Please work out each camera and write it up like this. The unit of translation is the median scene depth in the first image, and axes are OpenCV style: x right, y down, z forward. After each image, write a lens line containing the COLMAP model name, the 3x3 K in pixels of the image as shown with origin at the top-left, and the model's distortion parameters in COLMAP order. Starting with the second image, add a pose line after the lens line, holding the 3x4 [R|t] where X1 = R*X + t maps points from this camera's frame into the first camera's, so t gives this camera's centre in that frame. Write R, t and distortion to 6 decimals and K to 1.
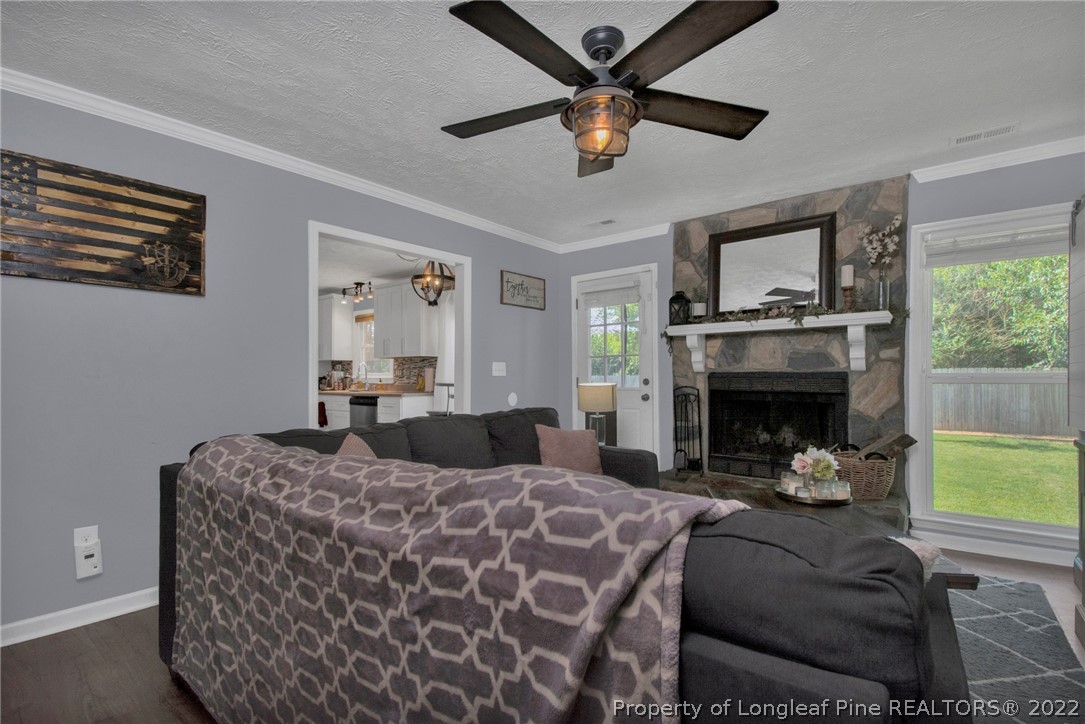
lens RADIAL K [[515.3, 0, 546.4], [0, 515.3, 372.4], [0, 0, 1]] dist [-0.010488, -0.002917]
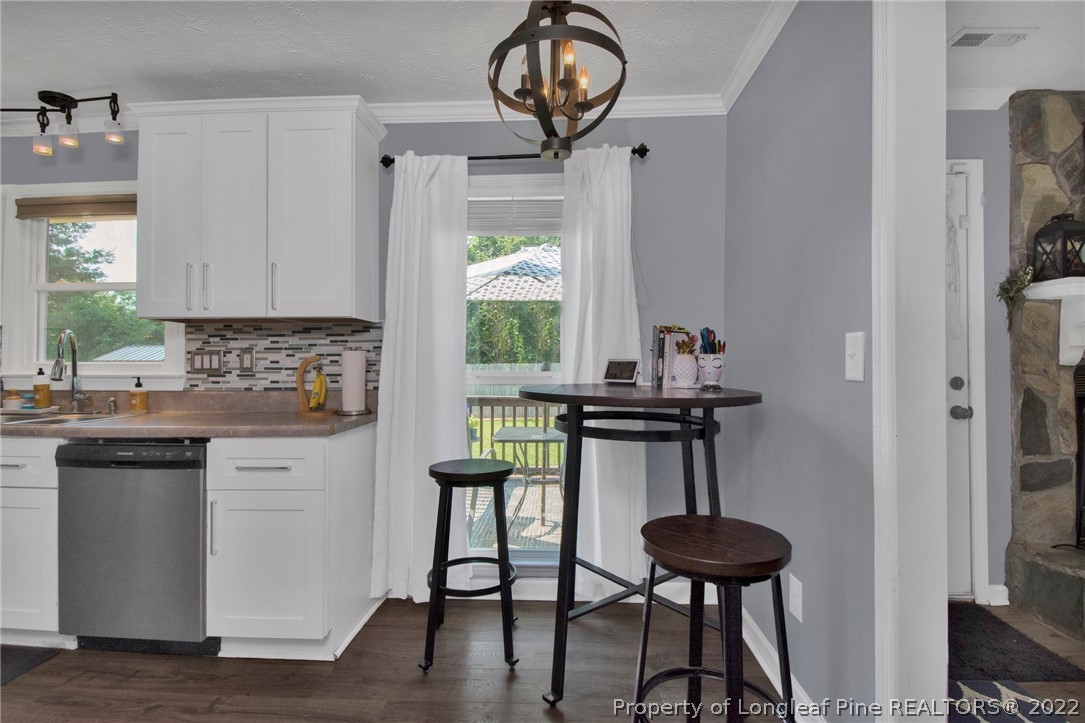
lens RADIAL K [[515.3, 0, 548.9], [0, 515.3, 365.2], [0, 0, 1]] dist [-0.010488, -0.002917]
pose [[0.809907, 0.004966, 0.586537, -0.500395], [-0.007441, 0.999971, 0.001809, 0.001929], [-0.586510, -0.005829, 0.809921, 0.918208]]
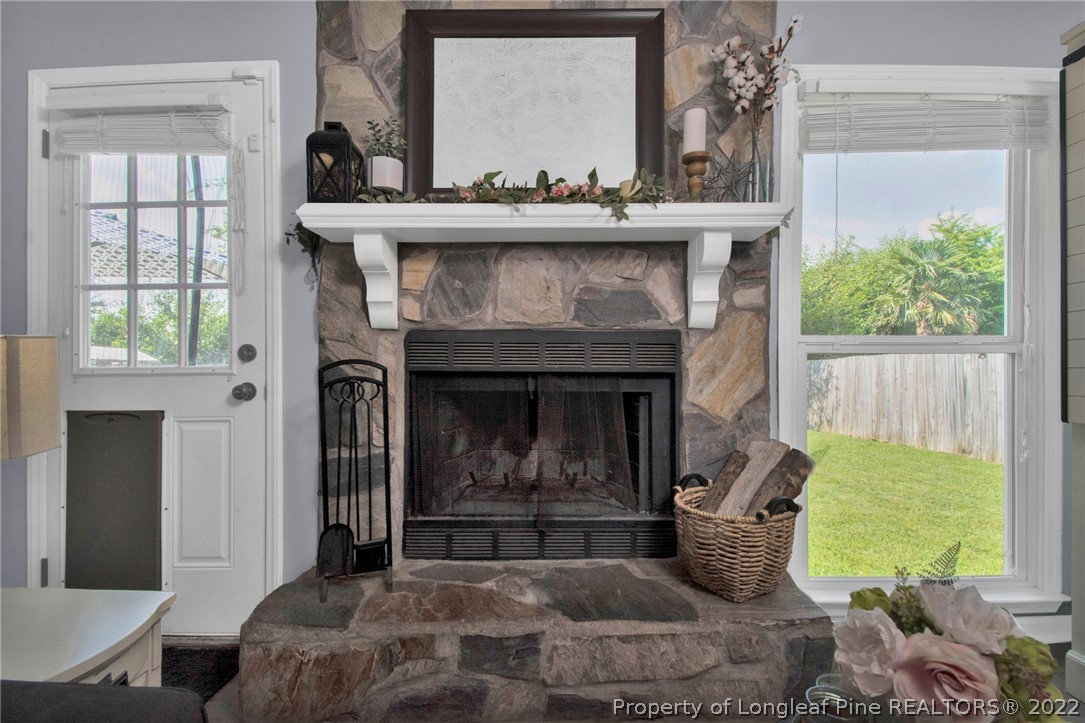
lens RADIAL K [[515.3, 0, 543.1], [0, 515.3, 356.5], [0, 0, 1]] dist [-0.010488, -0.002917]
pose [[0.800417, 0.000957, 0.599443, 0.153548], [-0.002725, 0.999994, 0.002042, 0.021461], [-0.599438, -0.003268, 0.800415, 0.602669]]
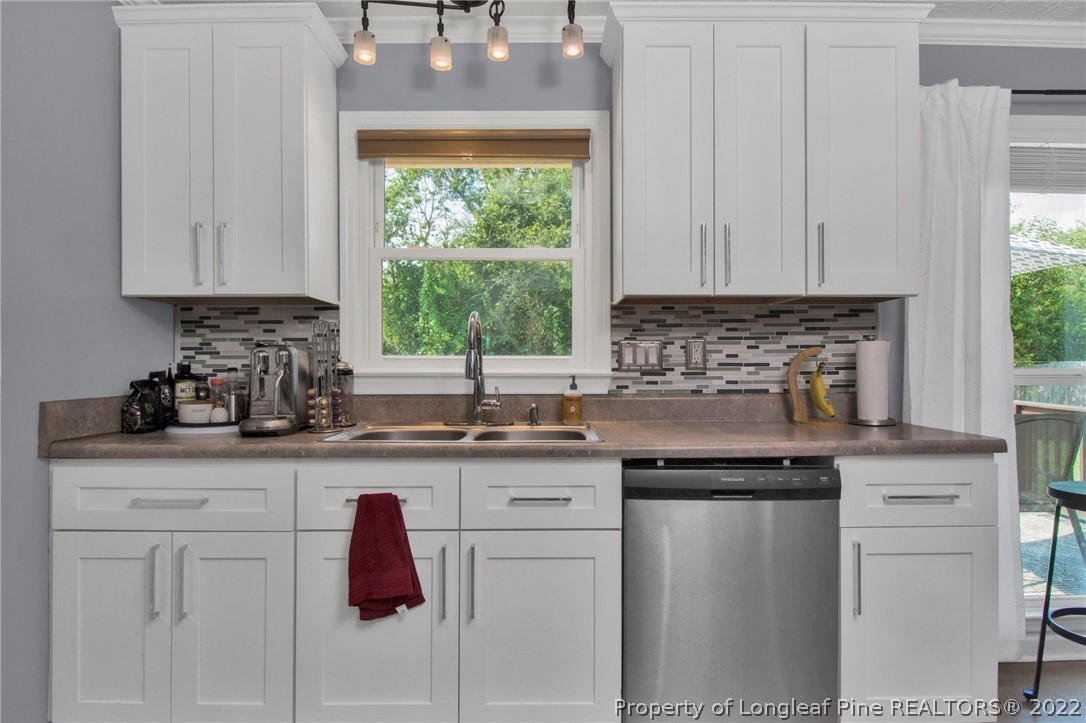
lens RADIAL K [[639.6, 0, 542.1], [0, 639.6, 363.9], [0, 0, 1]] dist [0.003917, -0.006931]
pose [[0.777311, 0.004802, 0.629099, -0.897869], [-0.006691, 0.999977, 0.000634, 0.009753], [-0.629081, -0.004702, 0.777325, 1.262465]]
